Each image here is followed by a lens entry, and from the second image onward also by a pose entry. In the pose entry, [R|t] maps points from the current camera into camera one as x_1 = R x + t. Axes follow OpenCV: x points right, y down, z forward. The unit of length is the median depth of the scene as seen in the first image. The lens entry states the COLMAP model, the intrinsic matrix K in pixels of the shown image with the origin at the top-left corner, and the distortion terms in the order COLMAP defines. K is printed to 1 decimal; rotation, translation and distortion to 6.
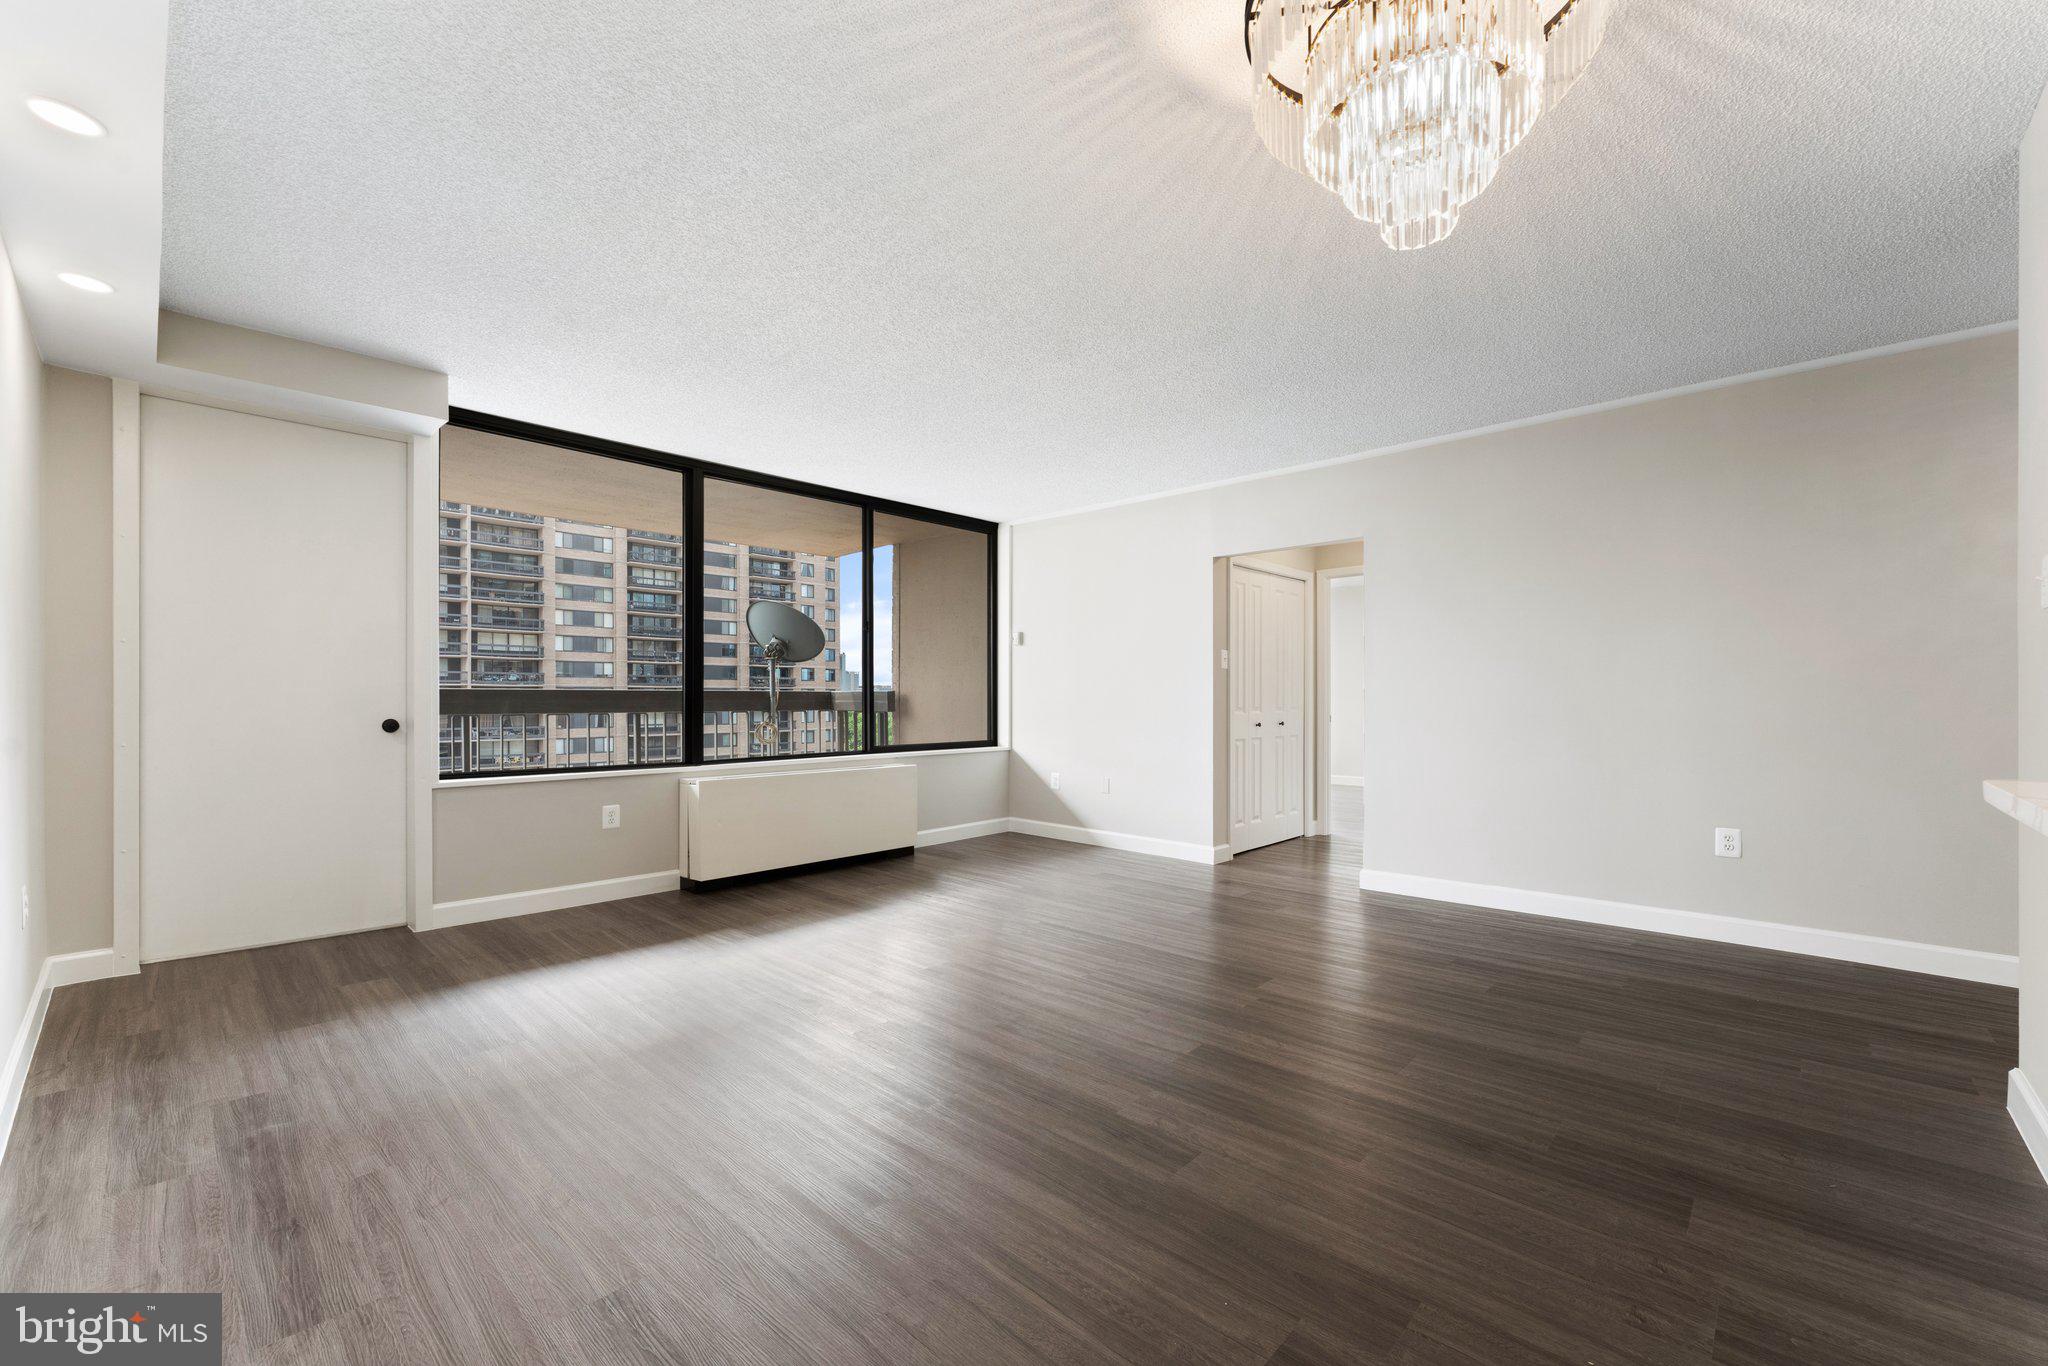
lens RADIAL K [[826.8, 0, 1020.8], [0, 826.8, 706.8], [0, 0, 1]] dist [-0.003989, 0.001251]
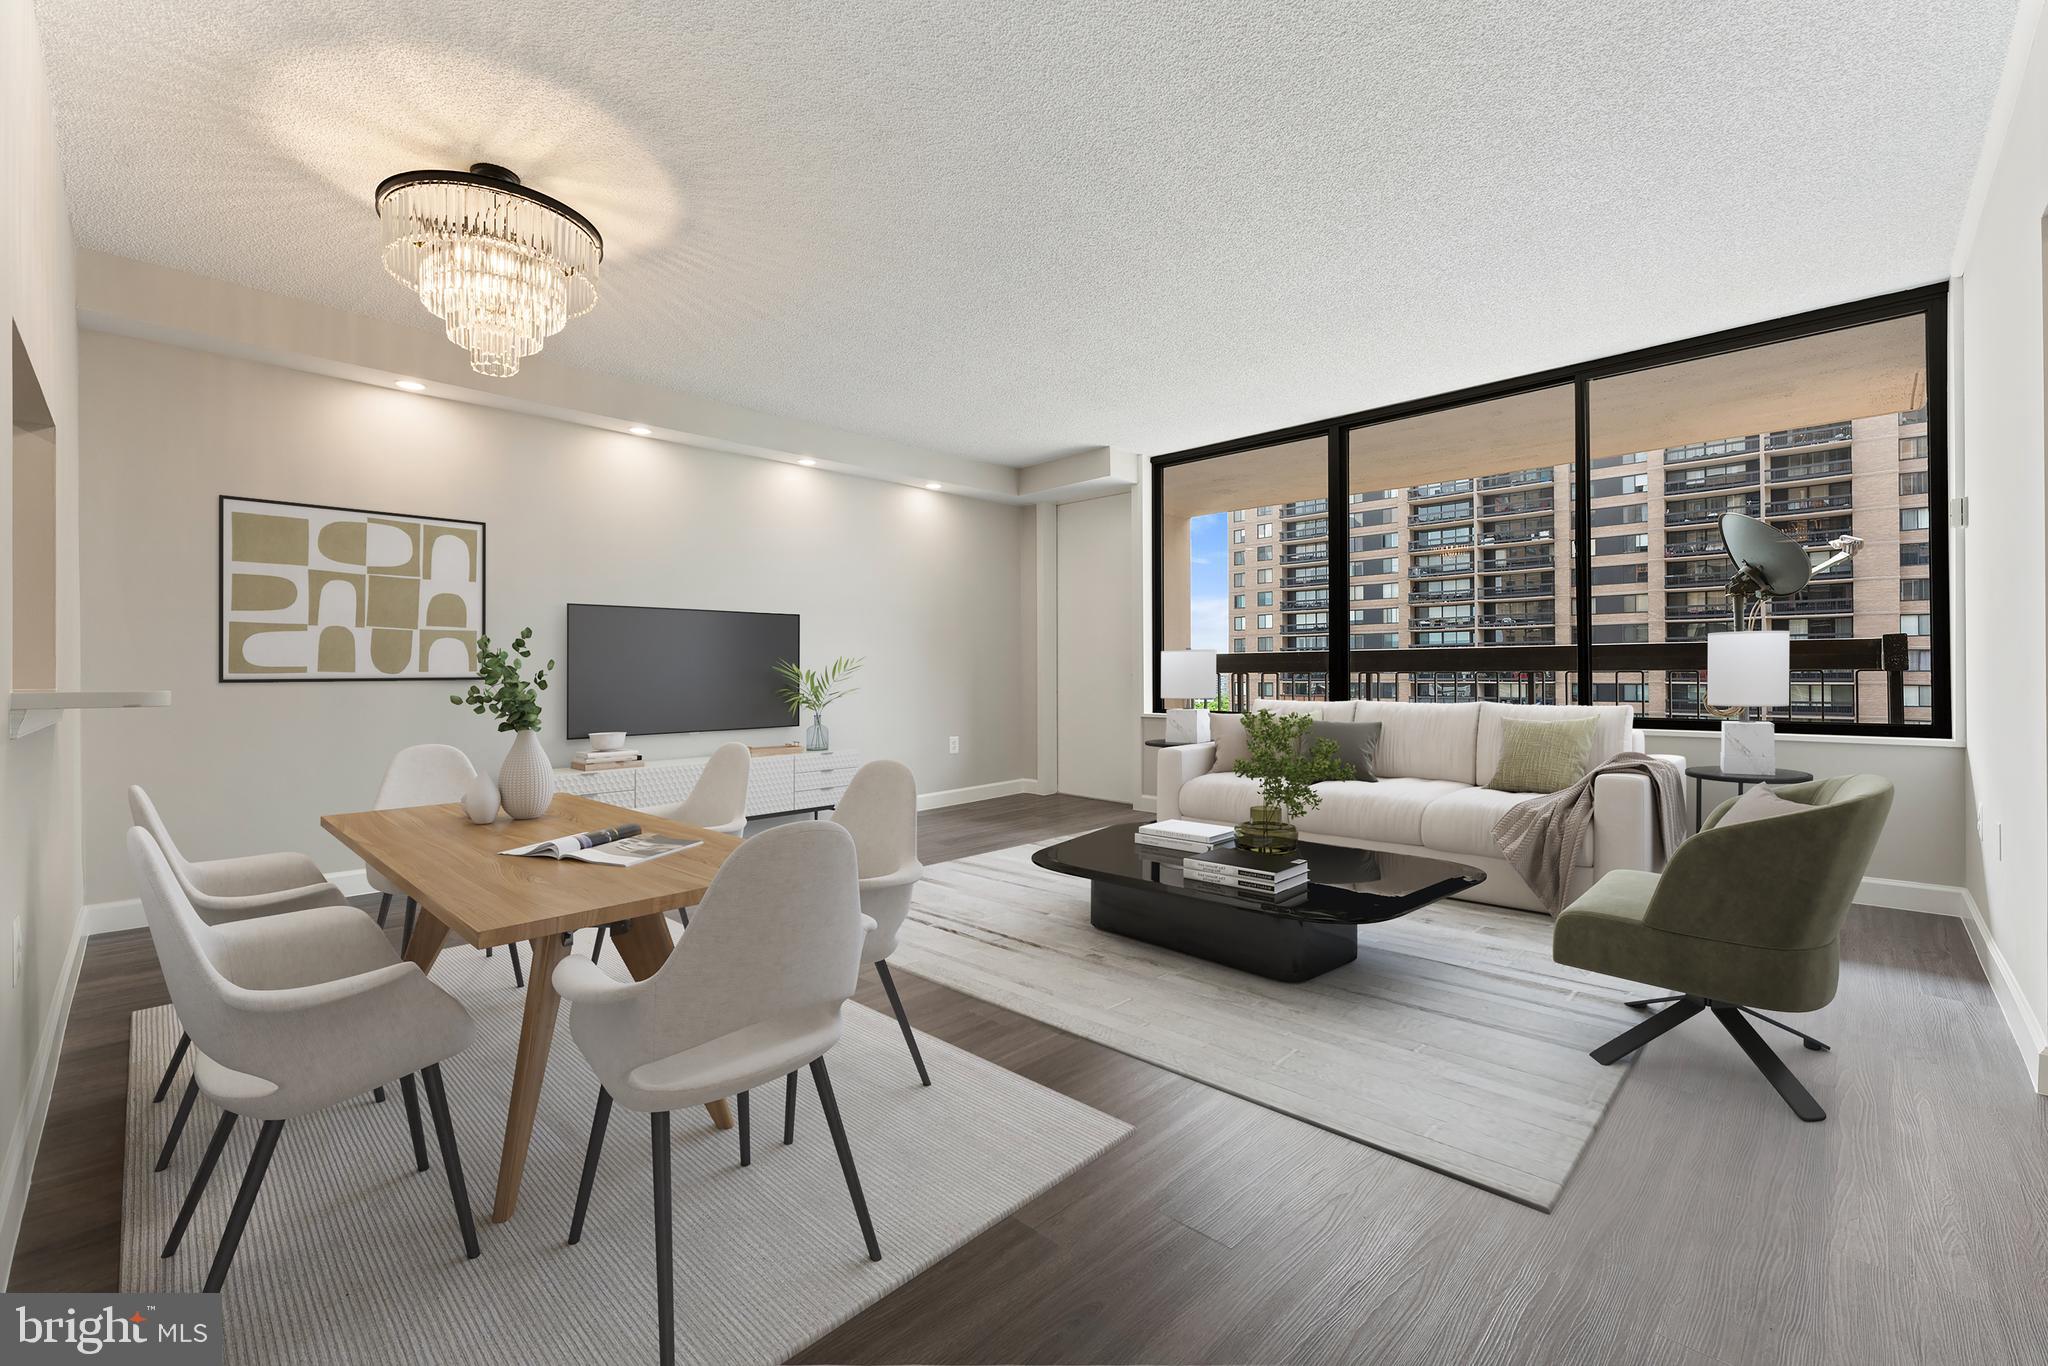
lens RADIAL K [[857.5, 0, 1008.2], [0, 857.5, 668.3], [0, 0, 1]] dist [-0.001633, 0.000488]
pose [[-0.014945, -0.005508, -0.999873, 0.426371], [-0.003950, 0.999977, -0.005449, 0.009775], [0.999881, 0.003868, -0.014966, 0.396459]]
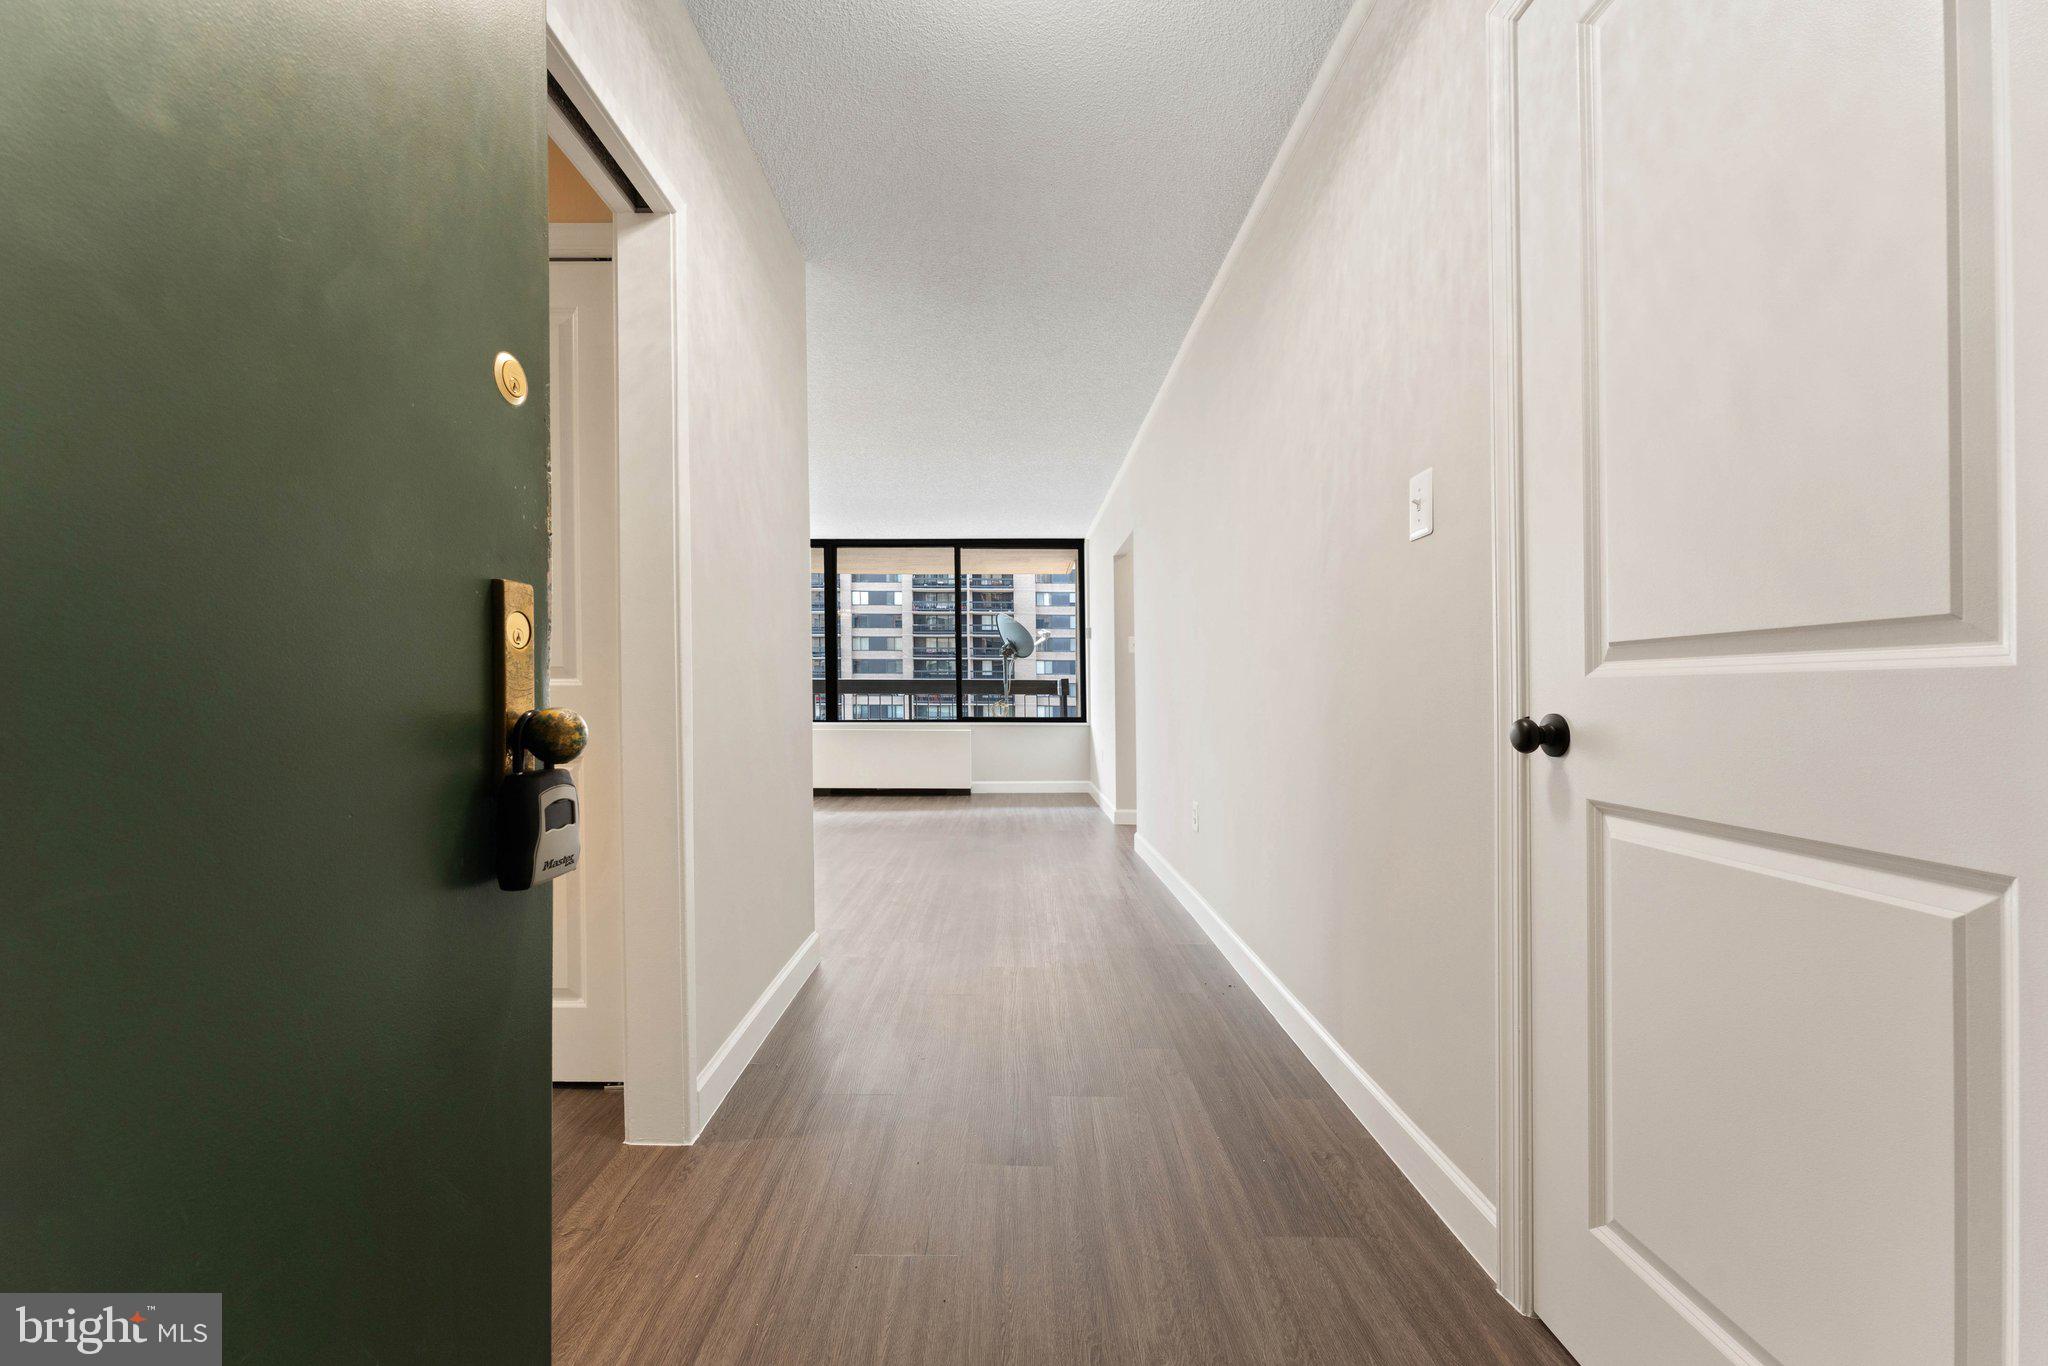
lens RADIAL K [[826.8, 0, 1025.6], [0, 826.8, 678.0], [0, 0, 1]] dist [-0.003989, 0.001251]
pose [[0.705741, -0.014242, -0.708327, 0.678816], [-0.006854, 0.999614, -0.026927, 0.014311], [0.708437, 0.023858, 0.705371, 0.071808]]
